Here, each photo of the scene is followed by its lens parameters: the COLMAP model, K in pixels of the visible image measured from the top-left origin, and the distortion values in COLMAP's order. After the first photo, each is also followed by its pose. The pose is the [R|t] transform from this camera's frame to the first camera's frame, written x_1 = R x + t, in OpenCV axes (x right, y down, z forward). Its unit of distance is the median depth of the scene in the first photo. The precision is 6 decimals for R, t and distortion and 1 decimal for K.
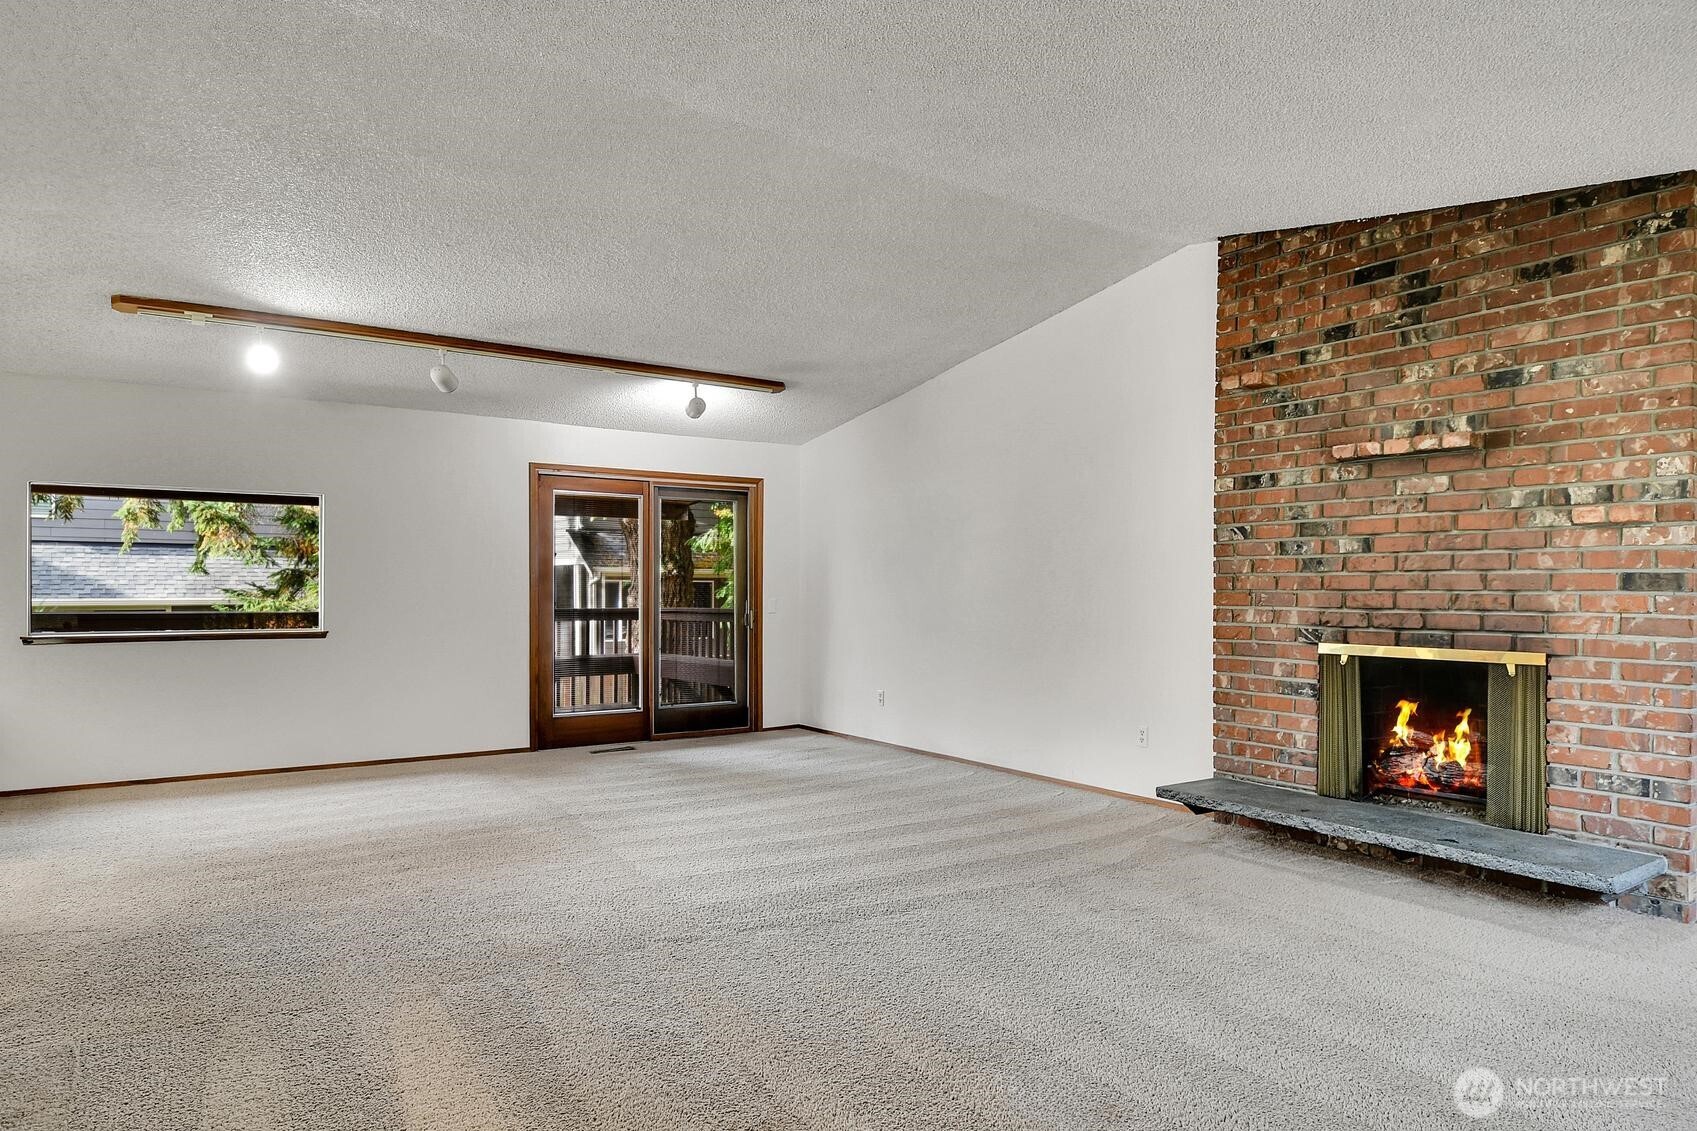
lens RADIAL K [[1061.6, 0, 844.3], [0, 1061.6, 566.9], [0, 0, 1]] dist [0.050446, -0.053988]
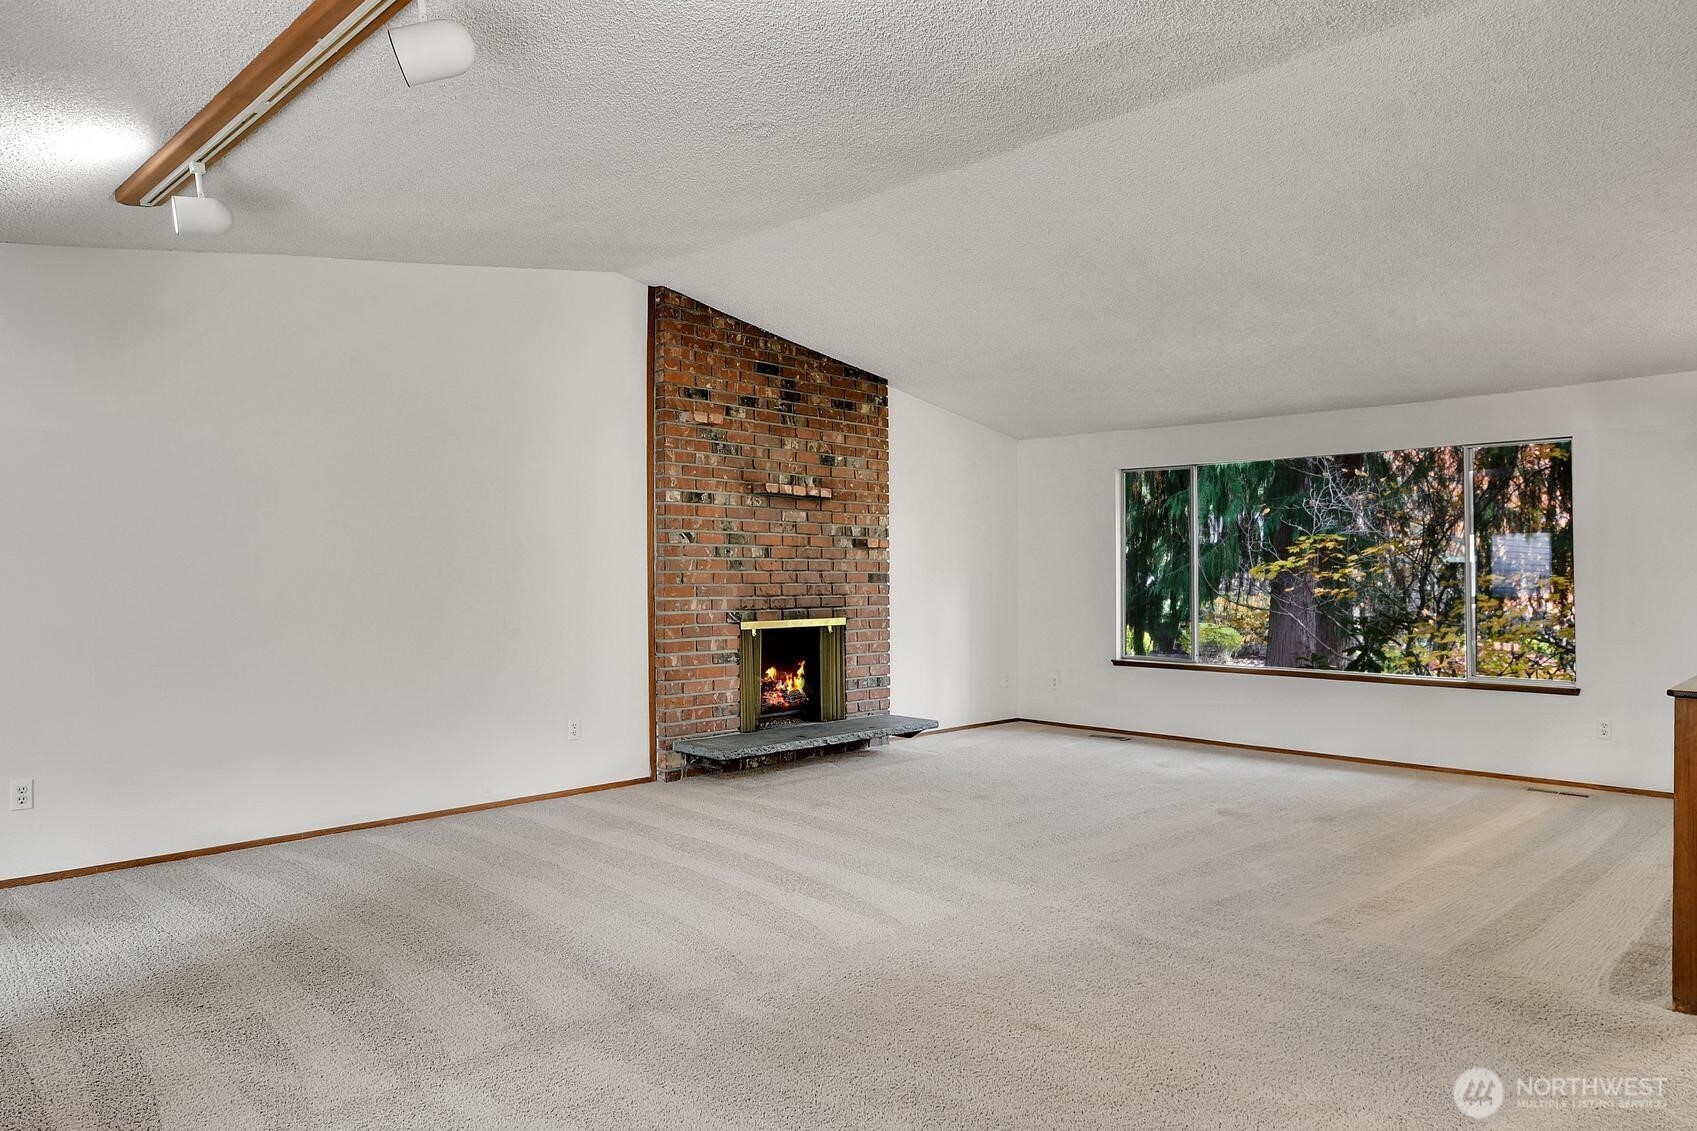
lens RADIAL K [[1109.3, 0, 853.5], [0, 1109.3, 519.5], [0, 0, 1]] dist [0.046690, -0.000058]
pose [[-0.216039, 0.046940, 0.975256, -1.007929], [-0.021266, 0.998381, -0.052764, 0.011843], [-0.976153, -0.032139, -0.214691, 1.195163]]
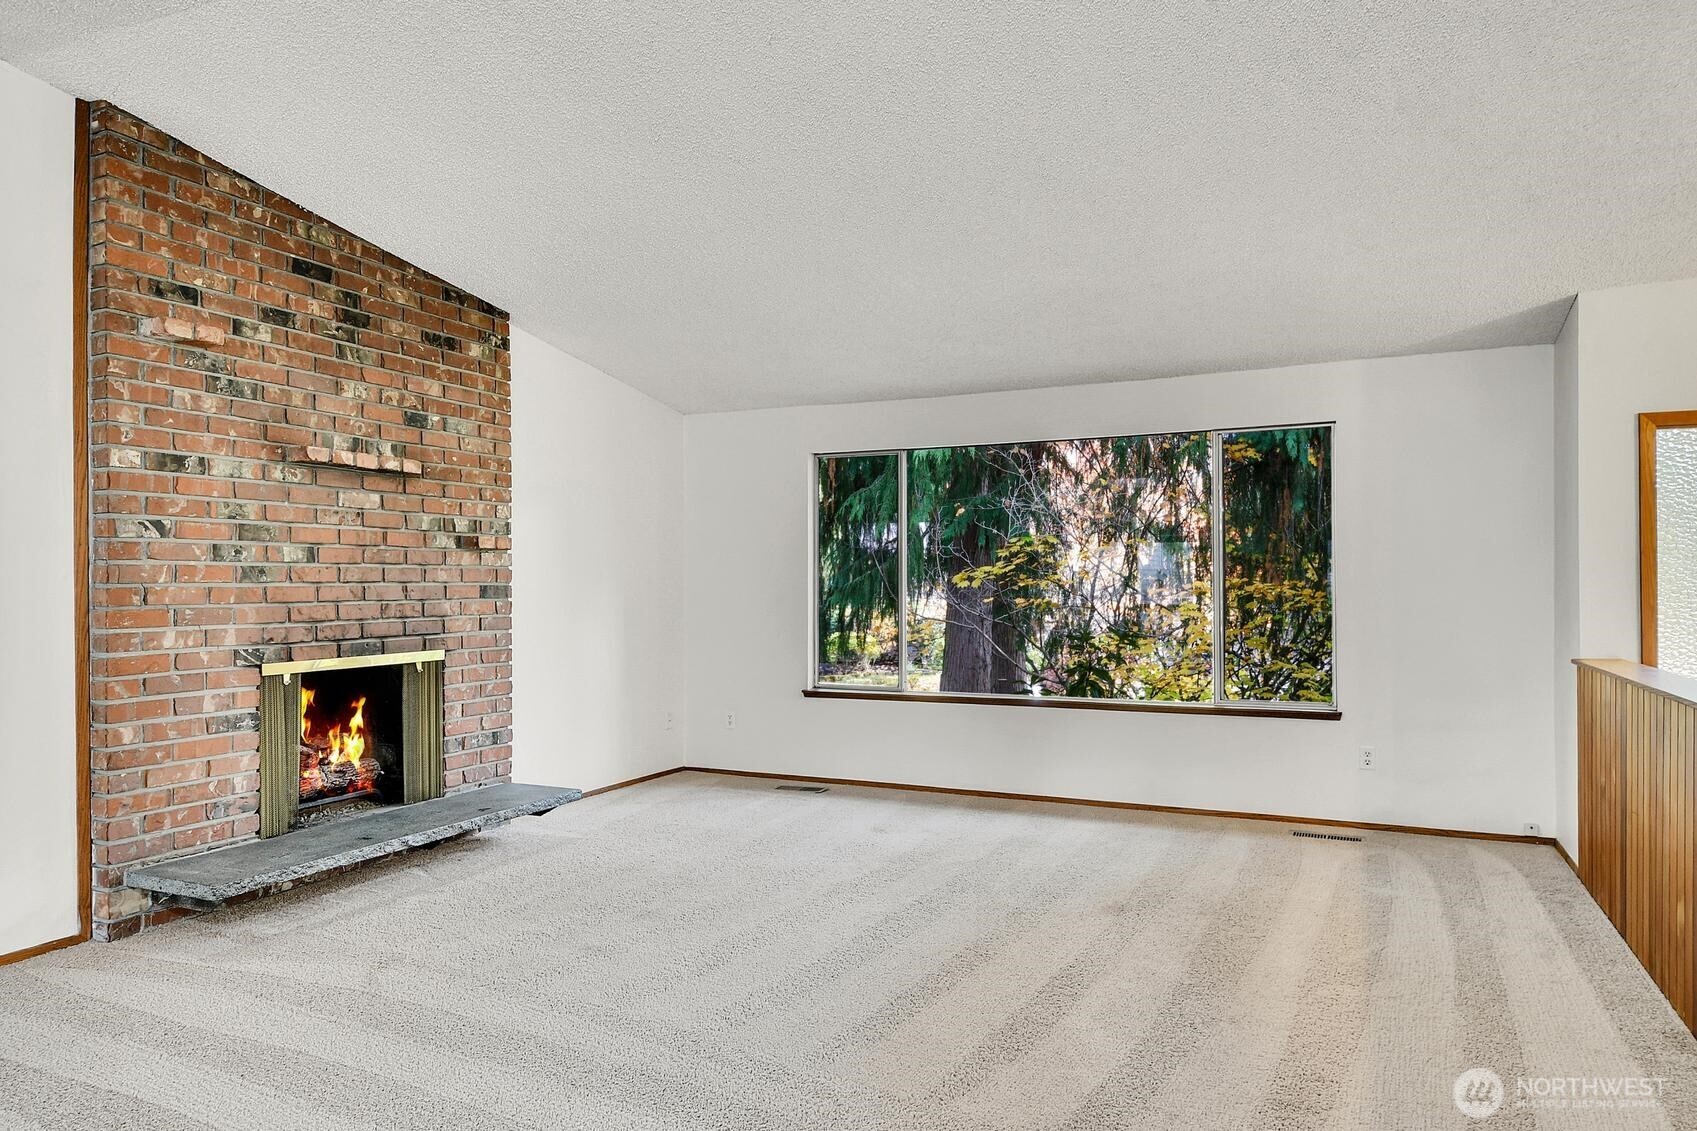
lens RADIAL K [[1089.0, 0, 841.1], [0, 1089.0, 557.2], [0, 0, 1]] dist [0.055112, -0.035870]
pose [[-0.511056, 0.021282, 0.859284, -0.581569], [-0.013059, 0.999386, -0.032519, 0.007309], [-0.859448, -0.027840, -0.510464, 1.078944]]
